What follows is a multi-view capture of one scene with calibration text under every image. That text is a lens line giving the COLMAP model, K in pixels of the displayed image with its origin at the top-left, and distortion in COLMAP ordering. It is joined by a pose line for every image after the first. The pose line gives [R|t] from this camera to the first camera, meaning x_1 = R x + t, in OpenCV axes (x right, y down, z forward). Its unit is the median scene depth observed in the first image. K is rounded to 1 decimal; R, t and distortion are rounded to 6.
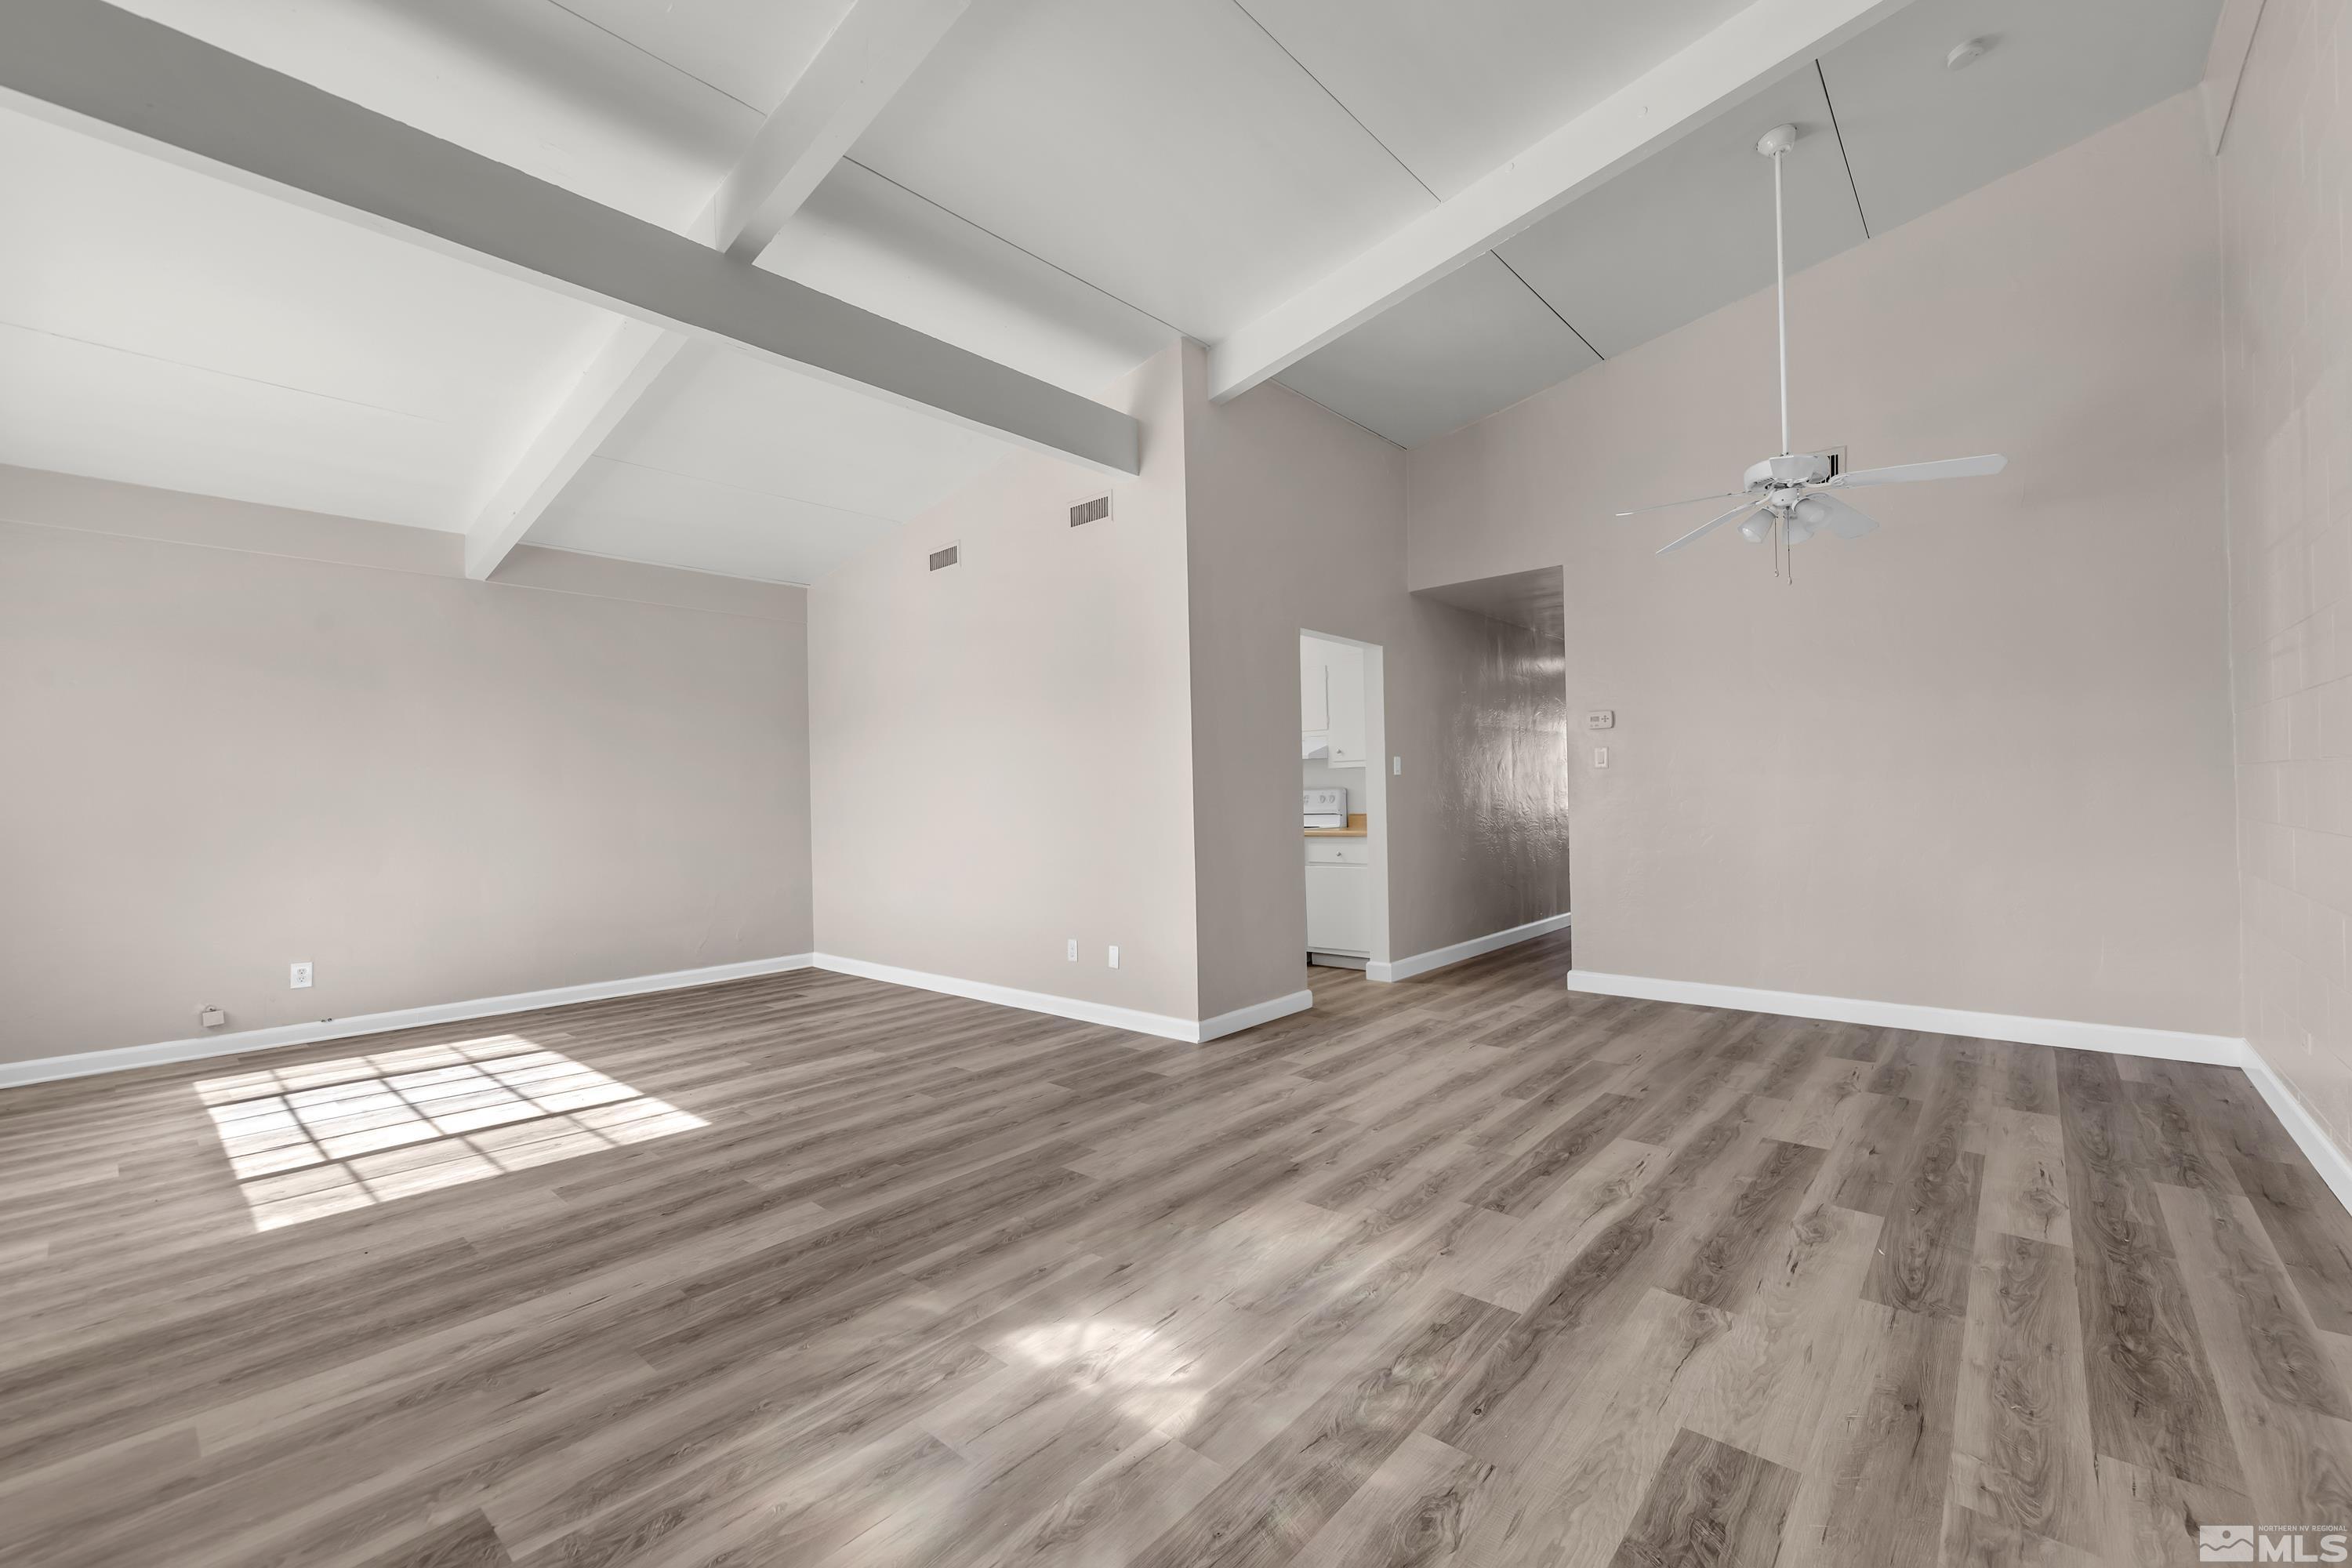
lens RADIAL K [[966.2, 0, 1192.8], [0, 966.2, 790.3], [0, 0, 1]] dist [0.003525, 0.000360]
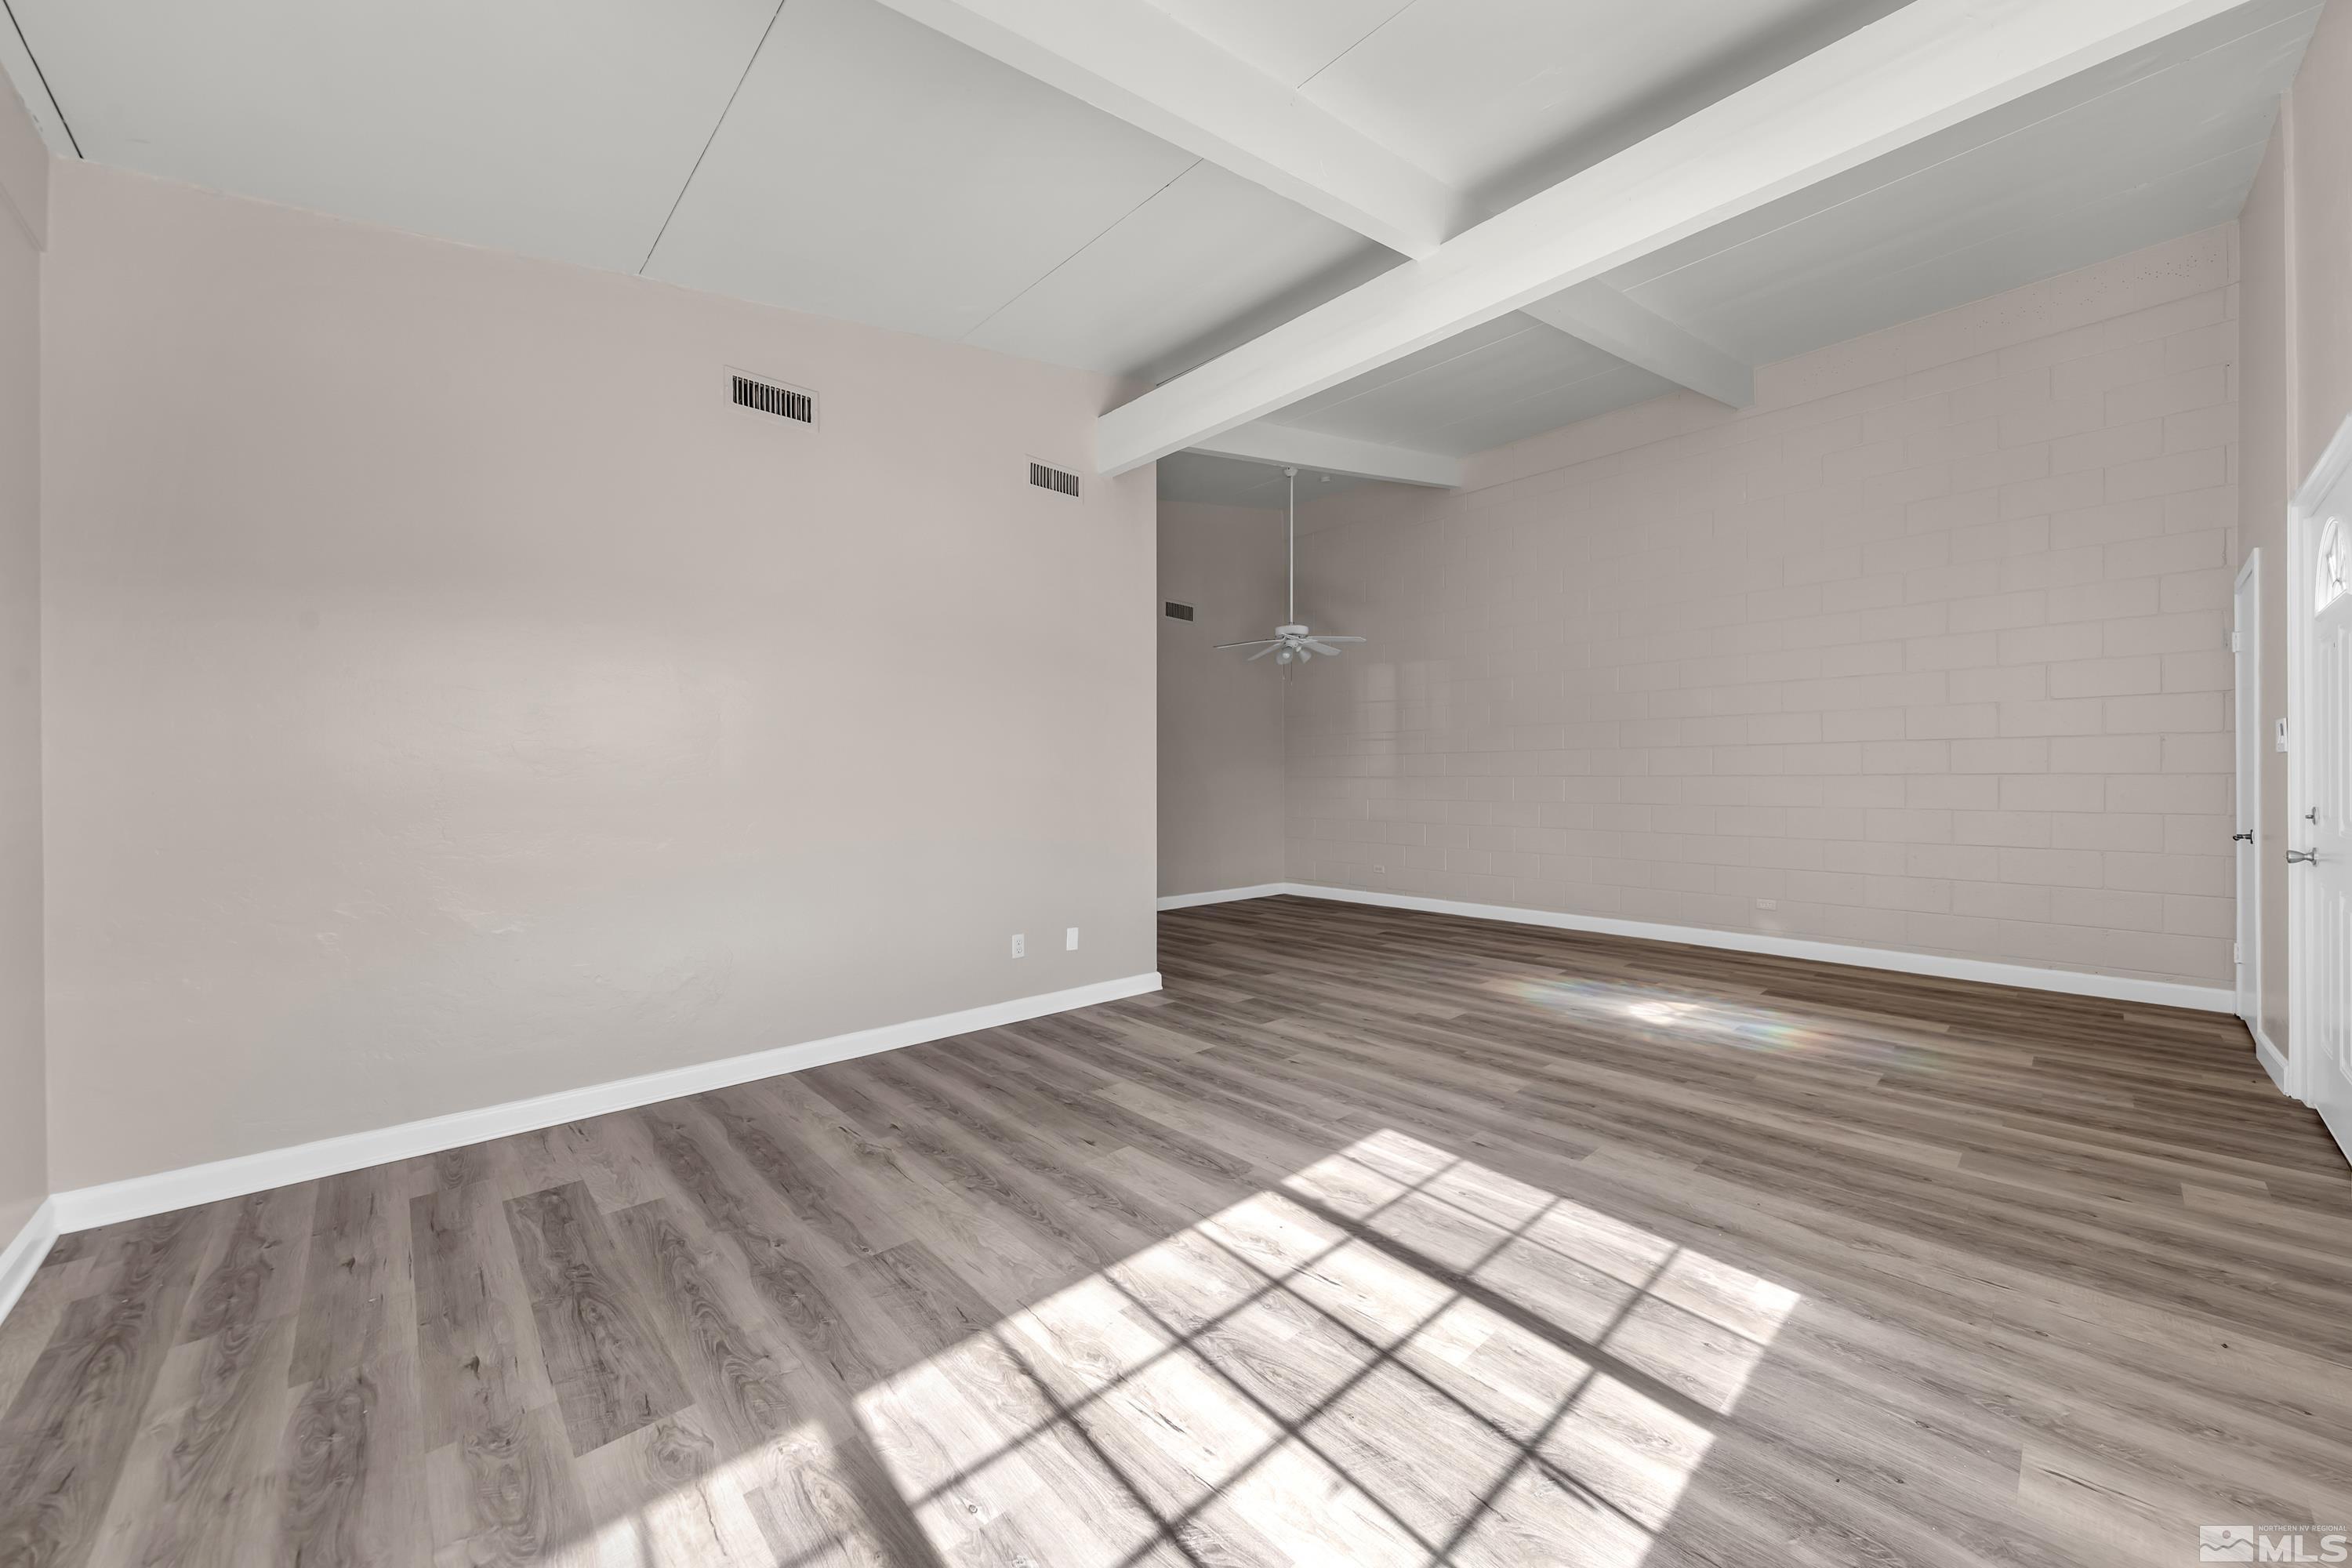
lens RADIAL K [[859.3, 0, 1199.9], [0, 859.3, 786.9], [0, 0, 1]] dist [0.001655, -0.000084]
pose [[0.087452, 0.014080, 0.996069, -1.670602], [-0.010646, 0.999856, -0.013199, 0.046247], [-0.996112, -0.009450, 0.087590, 1.390439]]
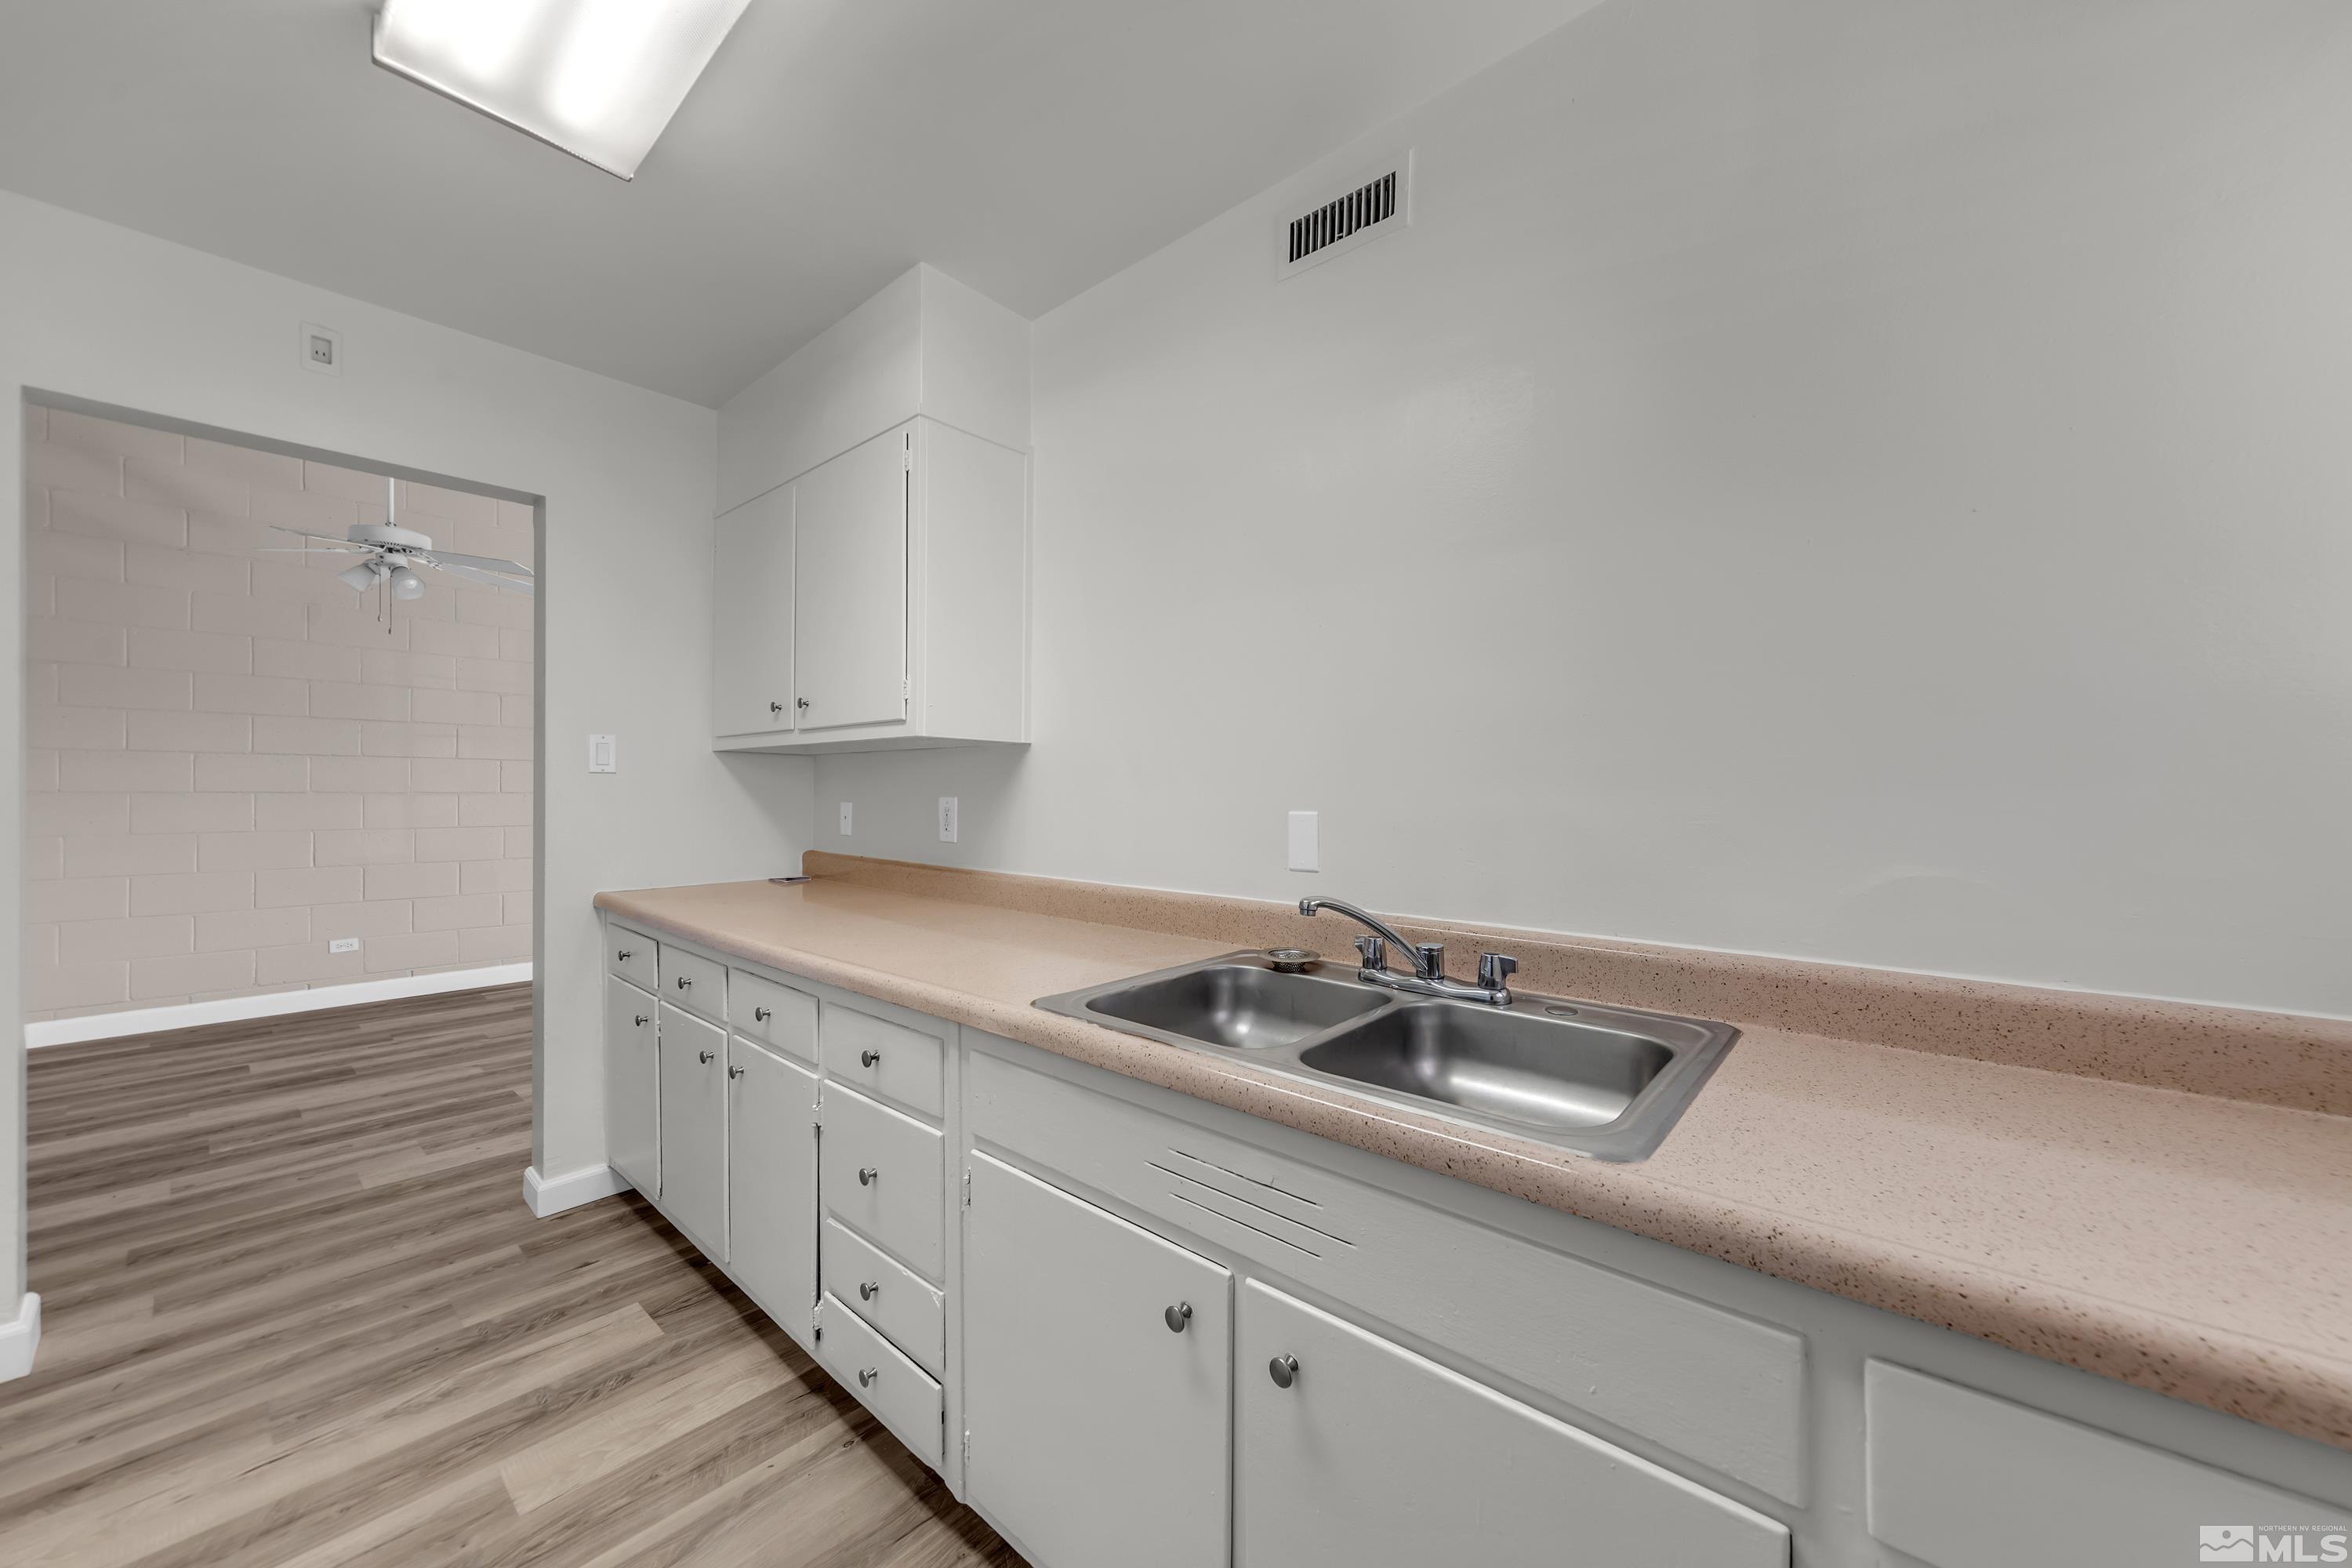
lens RADIAL K [[859.3, 0, 1199.9], [0, 859.3, 786.9], [0, 0, 1]] dist [0.001655, -0.000084]
pose [[-0.999760, 0.019194, -0.010596, -0.487704], [0.019239, 0.999806, -0.004205, -0.002387], [0.010513, -0.004408, -0.999935, 2.795046]]
